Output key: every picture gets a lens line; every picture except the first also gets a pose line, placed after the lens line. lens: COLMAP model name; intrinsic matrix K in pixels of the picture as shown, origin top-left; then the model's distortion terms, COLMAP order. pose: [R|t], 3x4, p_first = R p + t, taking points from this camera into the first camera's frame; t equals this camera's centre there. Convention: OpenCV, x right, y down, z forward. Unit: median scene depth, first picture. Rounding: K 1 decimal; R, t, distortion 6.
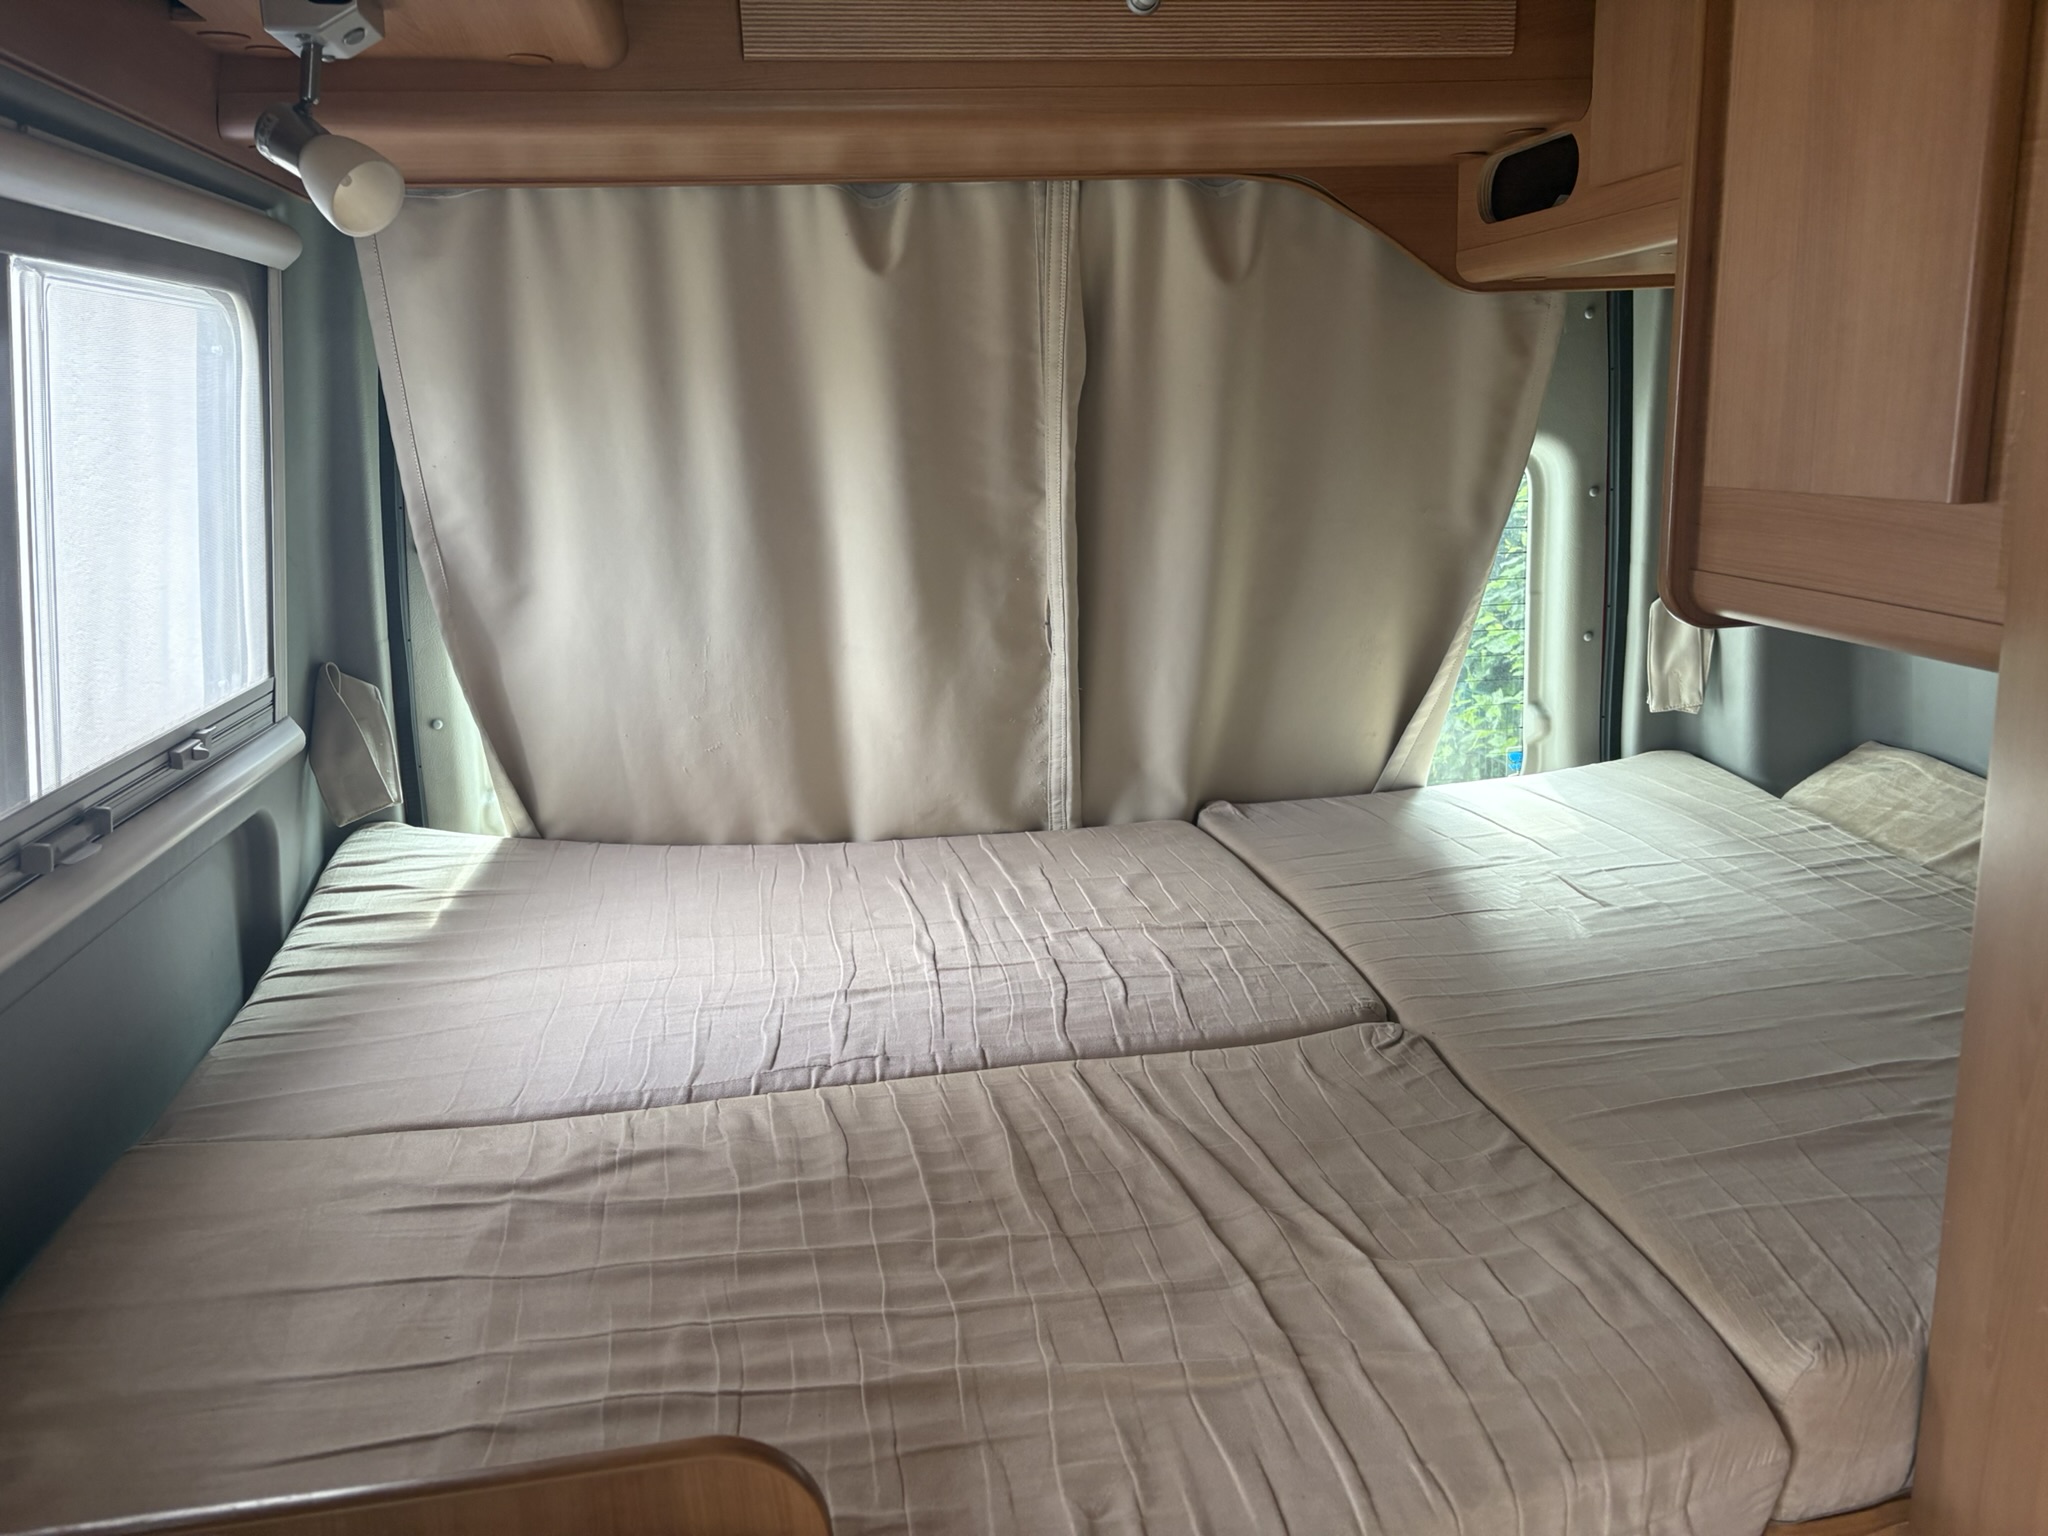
lens RADIAL K [[1582.2, 0, 1024.0], [0, 1582.2, 768.0], [0, 0, 1]] dist [0.031716, -0.030832]
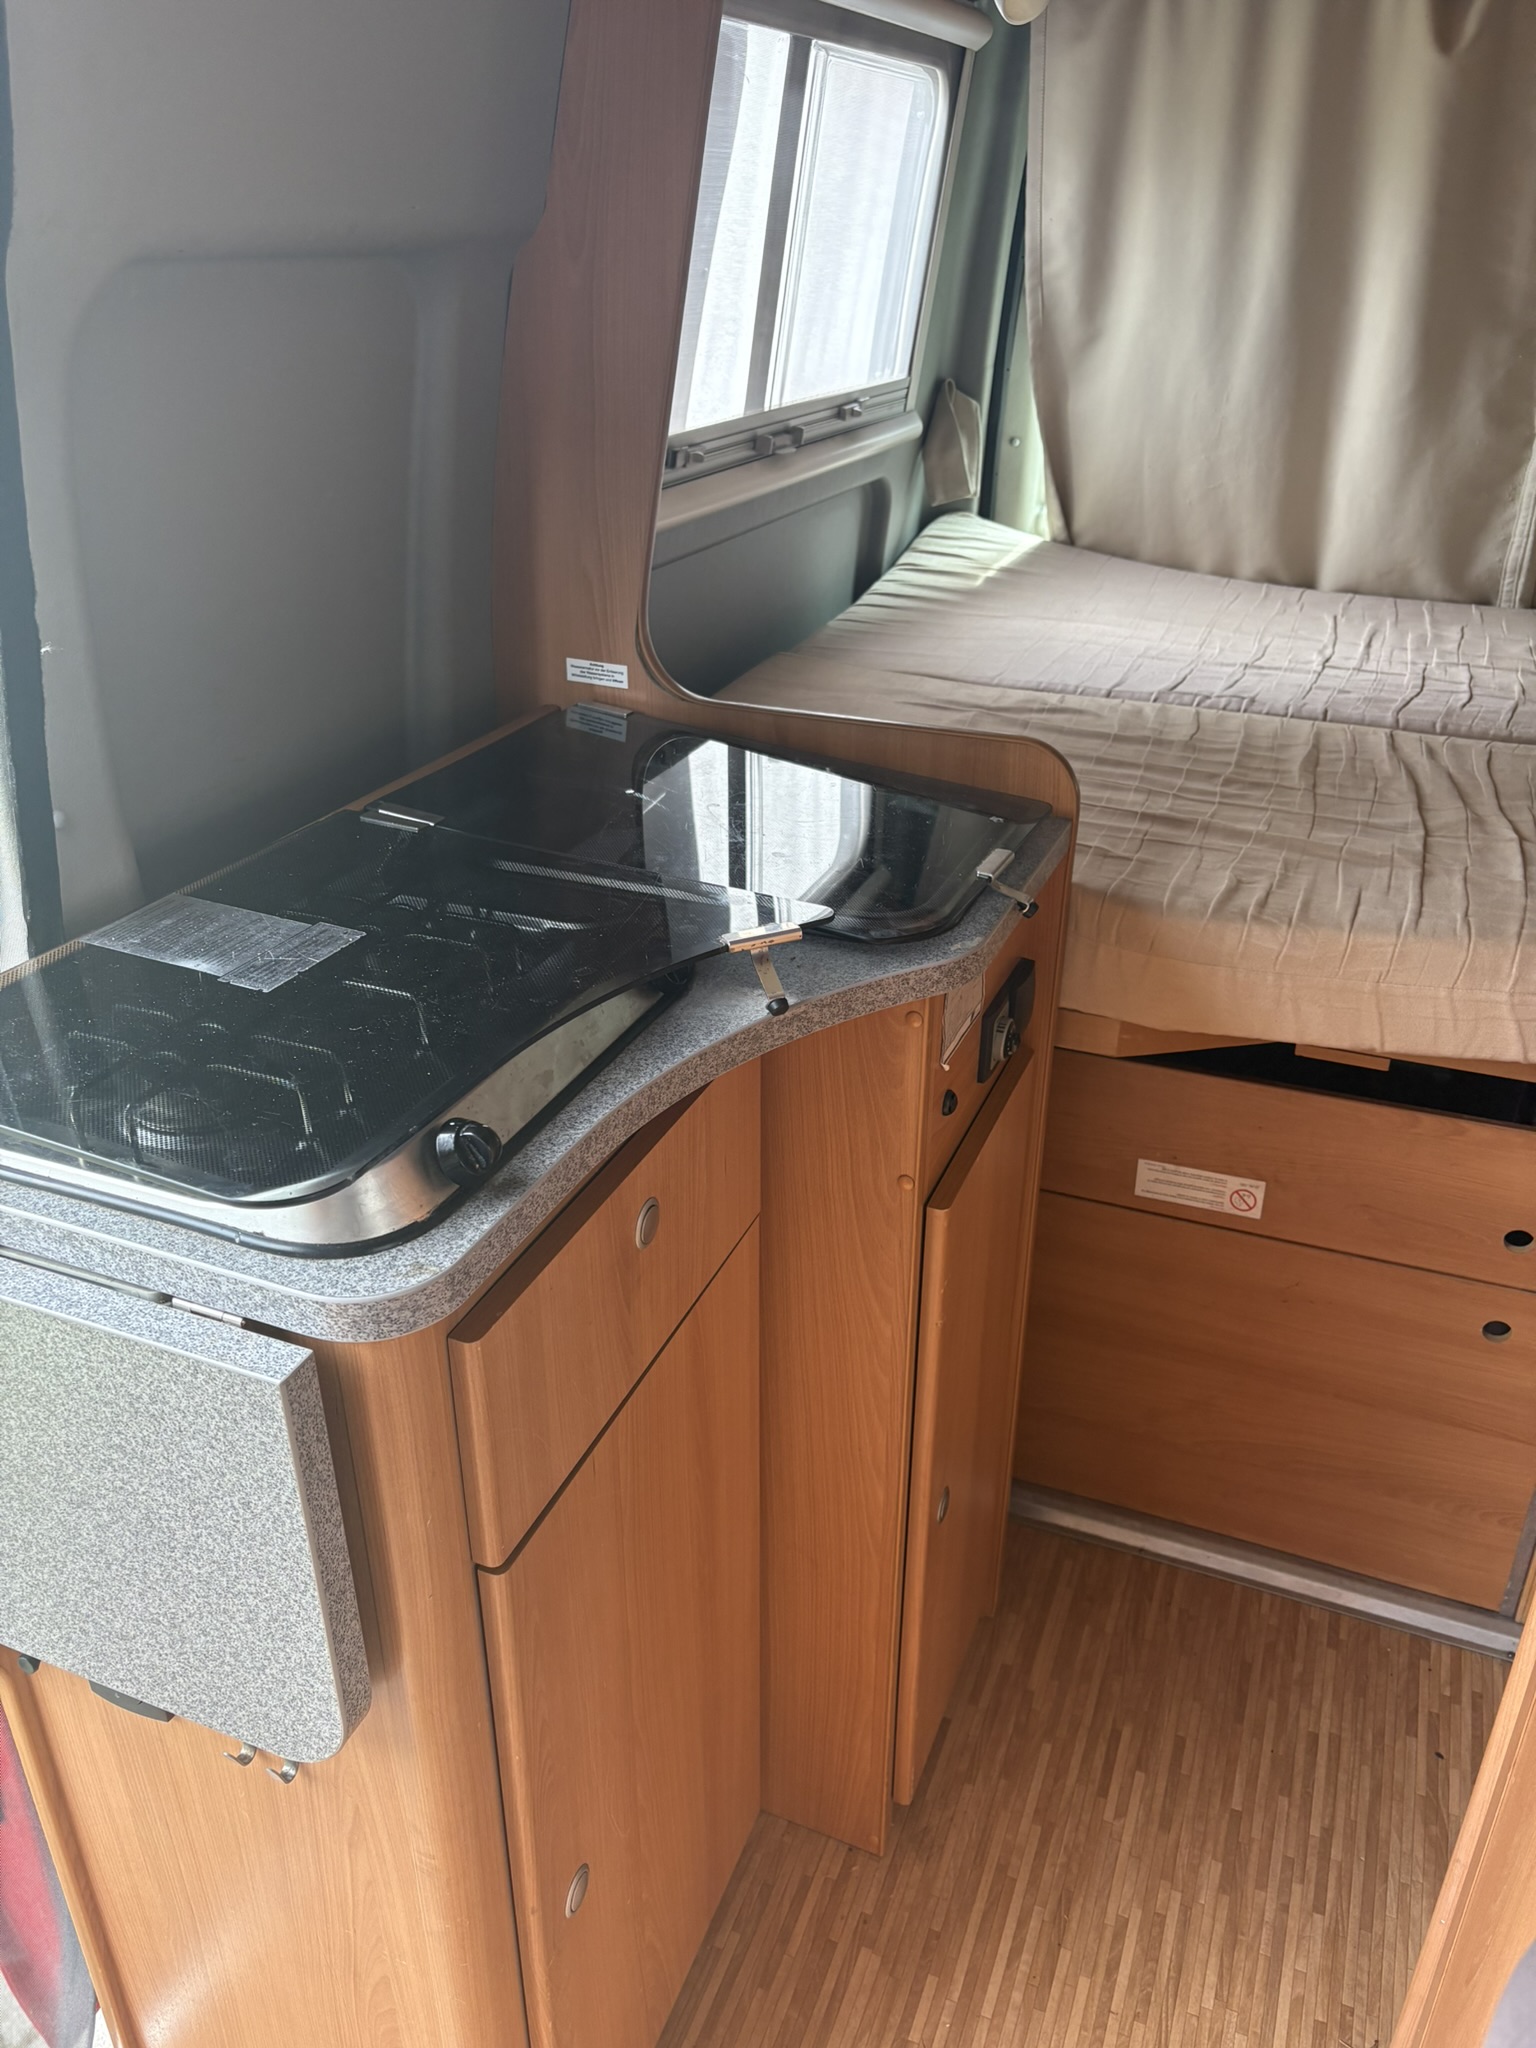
lens RADIAL K [[1582.2, 0, 768.0], [0, 1582.2, 1024.0], [0, 0, 1]] dist [0.029155, 0.005989]
pose [[0.853897, 0.277532, -0.440267, 0.224786], [-0.163848, 0.946289, 0.278730, 0.125976], [0.493977, -0.165870, 0.853507, -0.406044]]
